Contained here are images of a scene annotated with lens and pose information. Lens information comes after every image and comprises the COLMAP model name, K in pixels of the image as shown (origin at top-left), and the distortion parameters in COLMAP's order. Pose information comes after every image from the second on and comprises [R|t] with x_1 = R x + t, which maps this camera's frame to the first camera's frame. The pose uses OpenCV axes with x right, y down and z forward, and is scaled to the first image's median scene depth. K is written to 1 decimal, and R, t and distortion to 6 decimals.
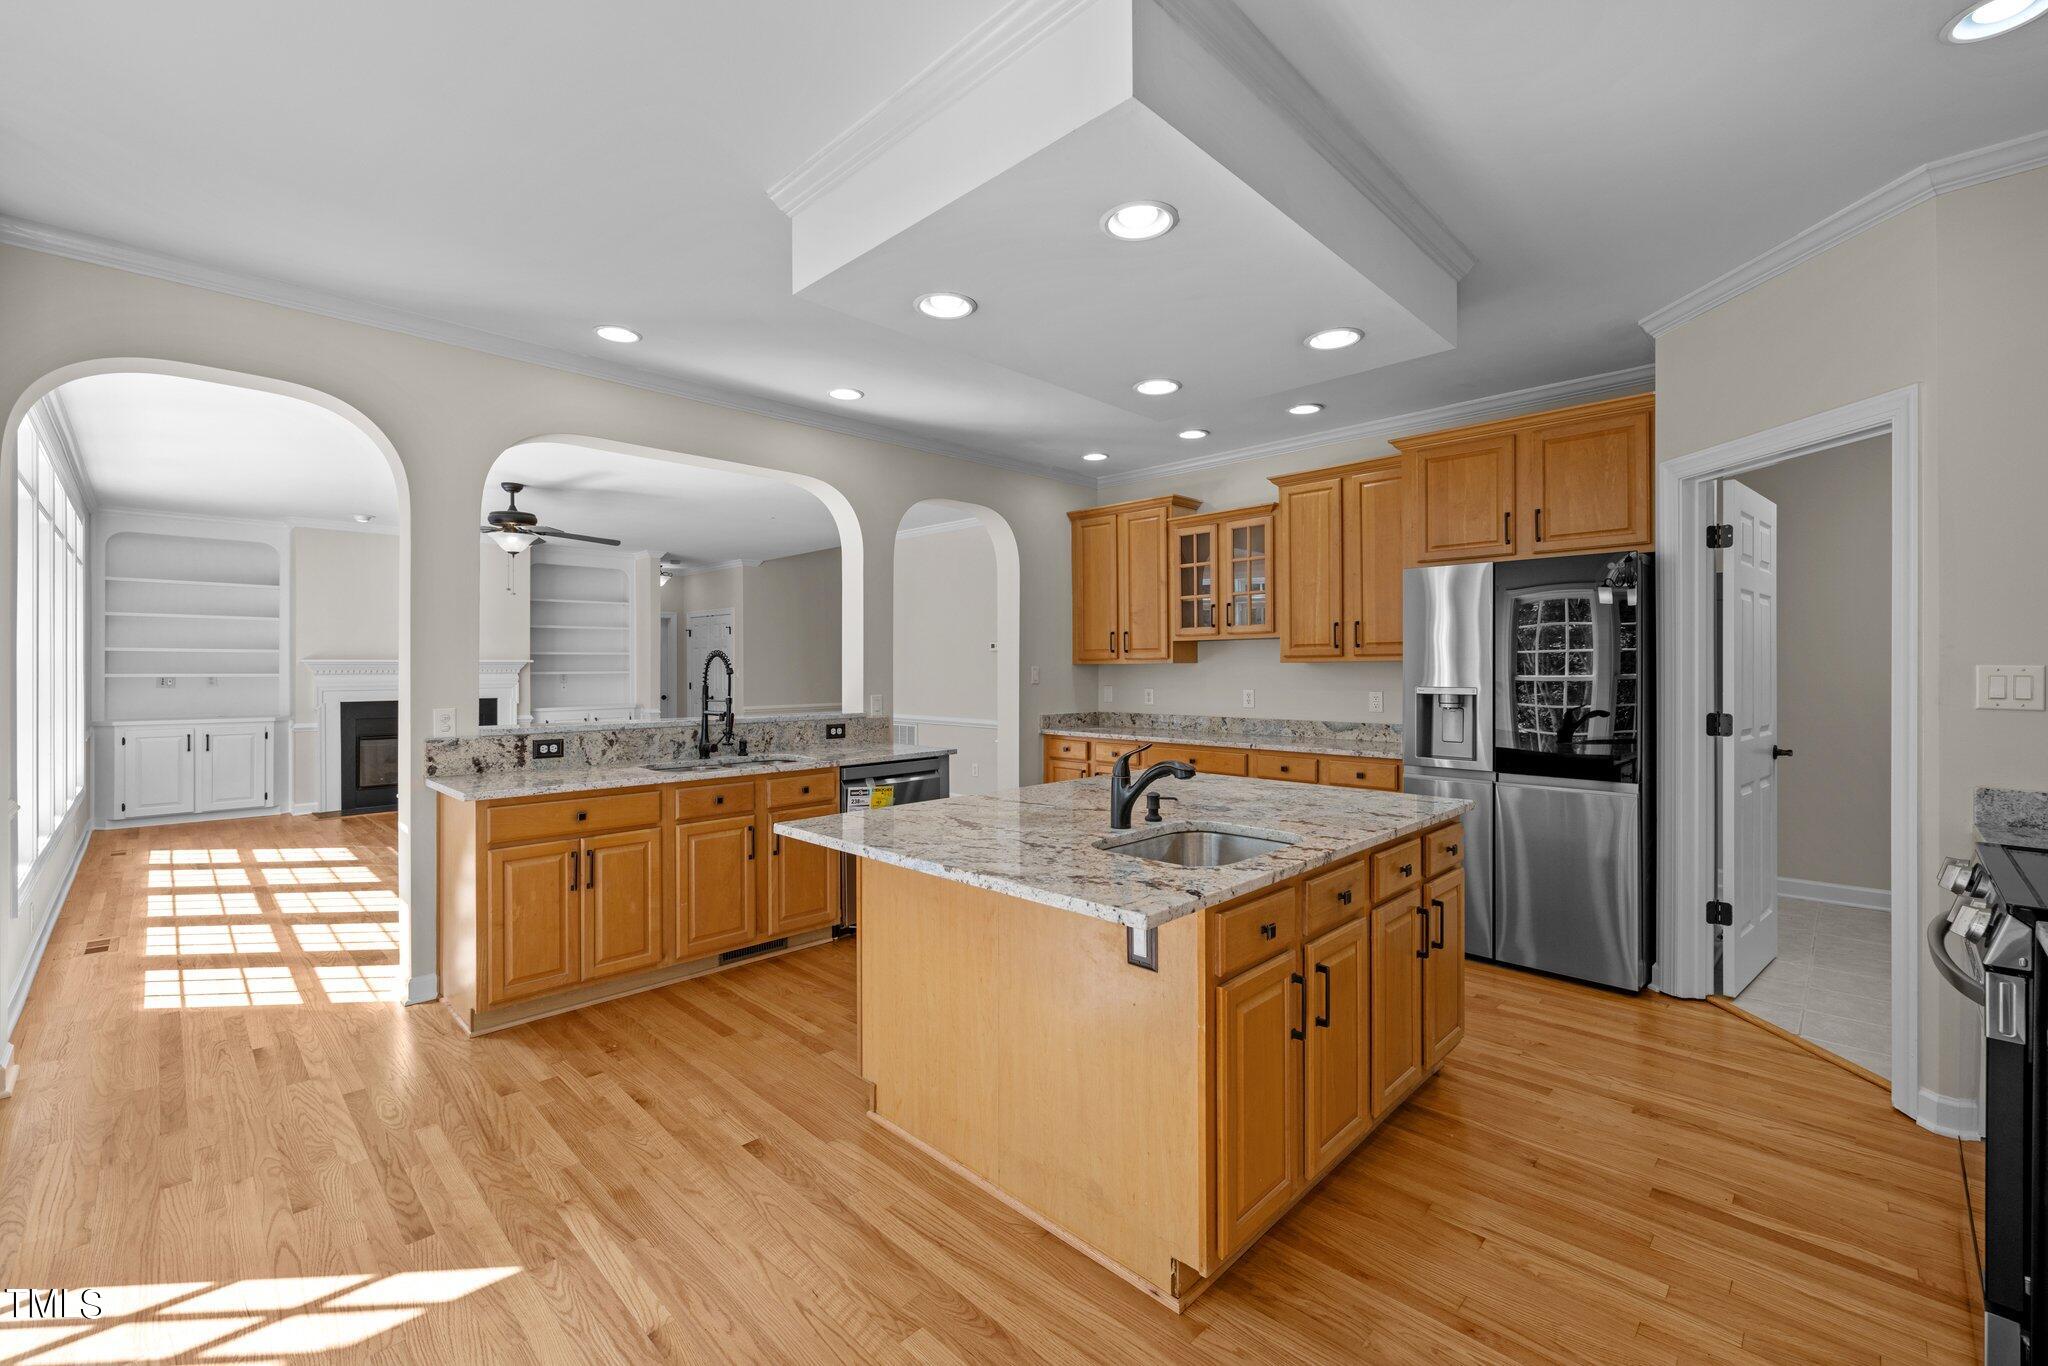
lens RADIAL K [[855.2, 0, 1015.5], [0, 855.2, 670.7], [0, 0, 1]] dist [-0.000580, 0.000444]
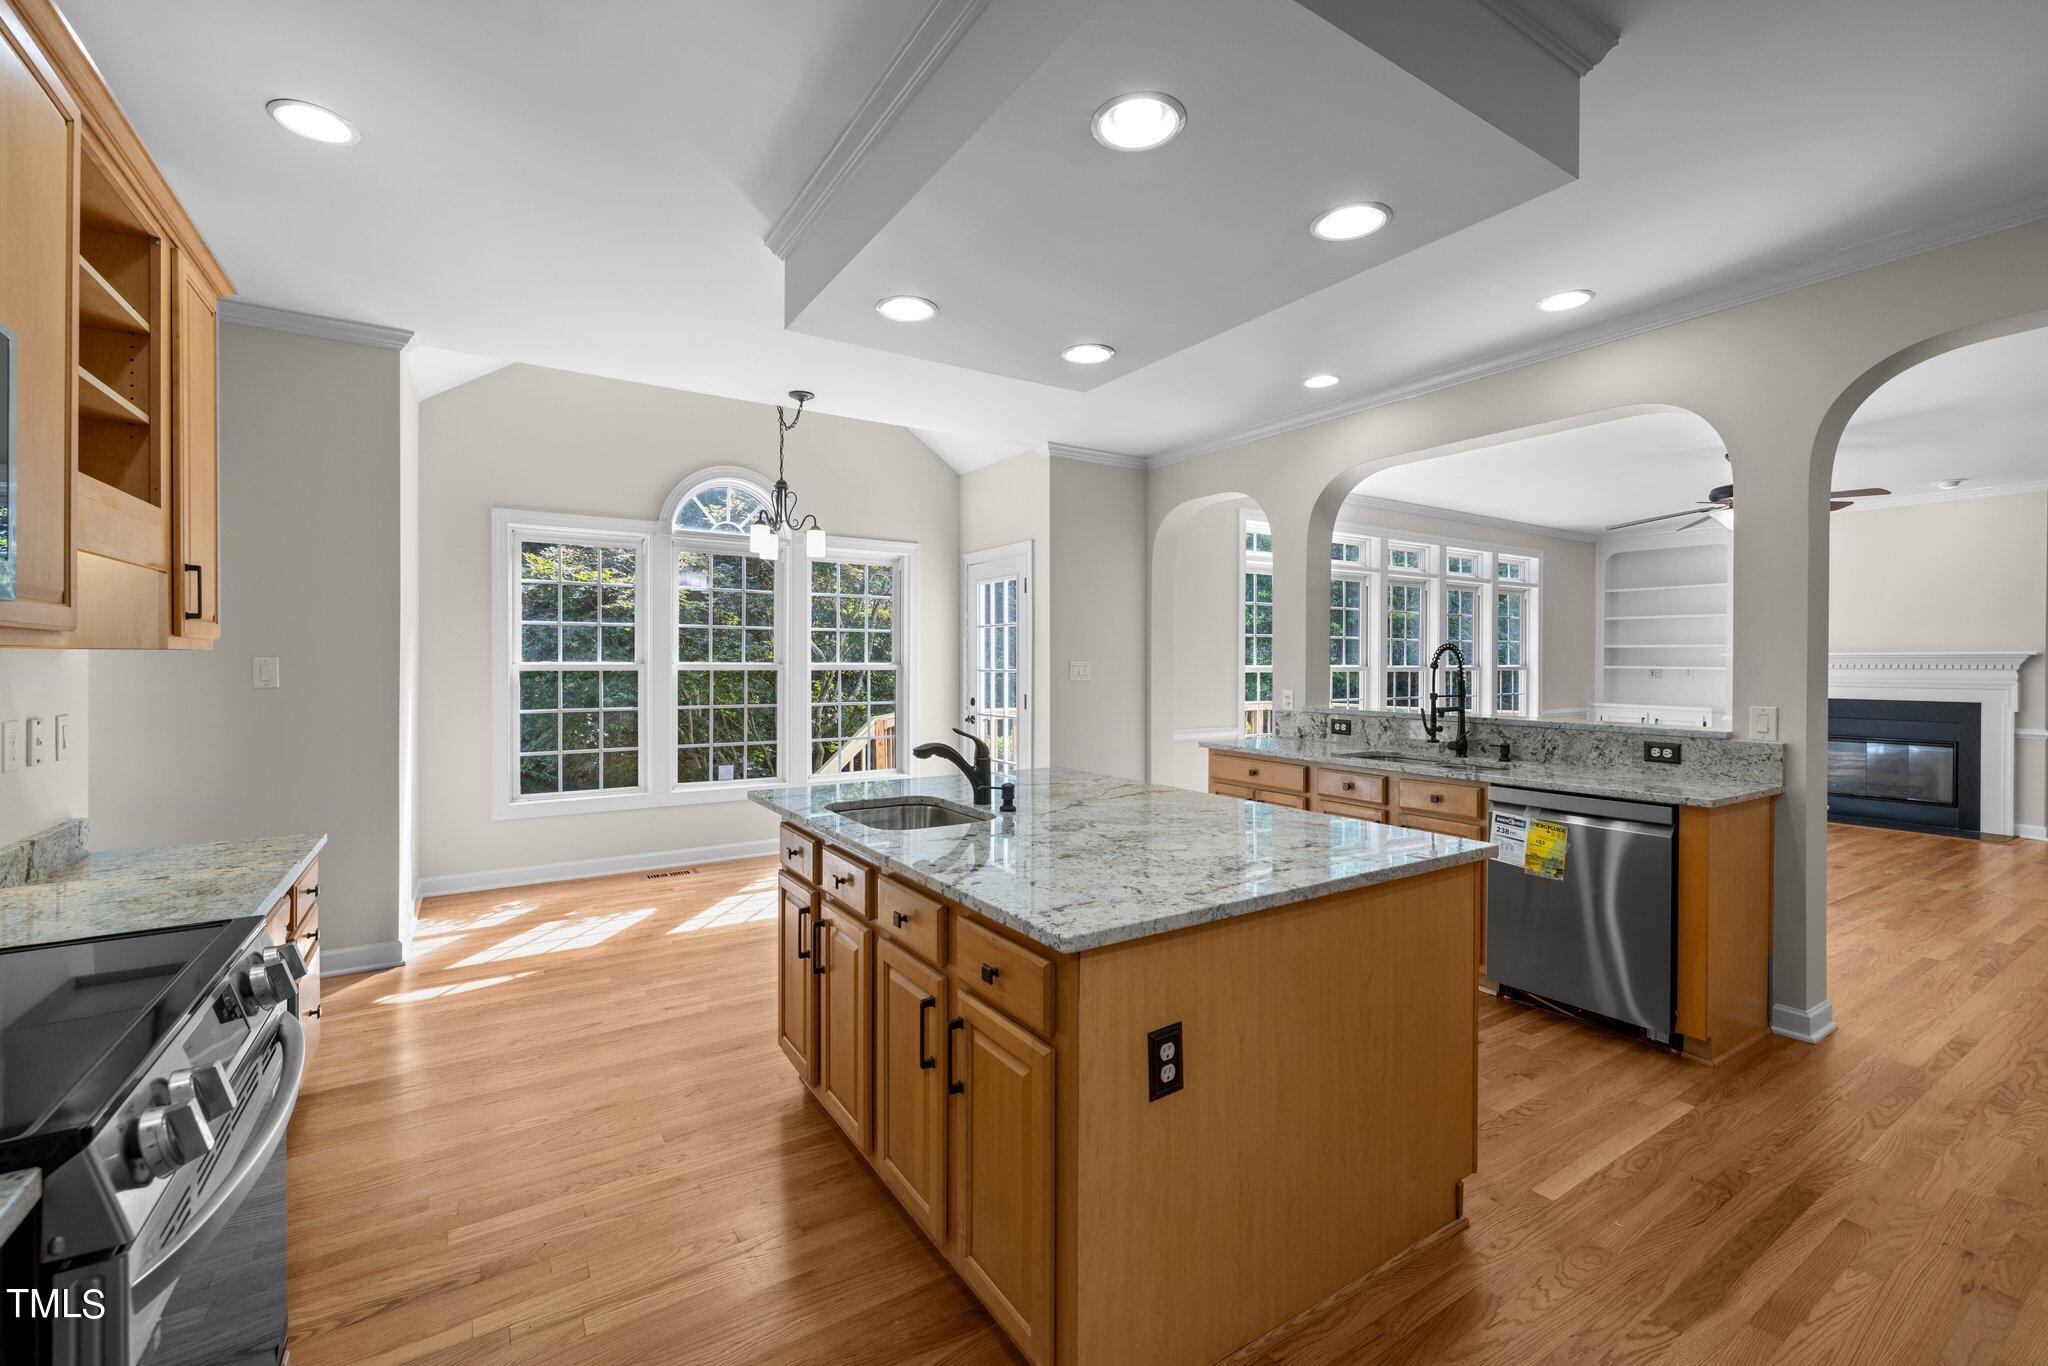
lens RADIAL K [[855.2, 0, 1015.5], [0, 855.2, 670.7], [0, 0, 1]] dist [-0.000580, 0.000444]
pose [[-0.217834, 0.012891, -0.975901, 0.737396], [-0.005879, 0.999877, 0.014520, -0.005038], [0.975968, 0.008900, -0.217732, 0.784432]]
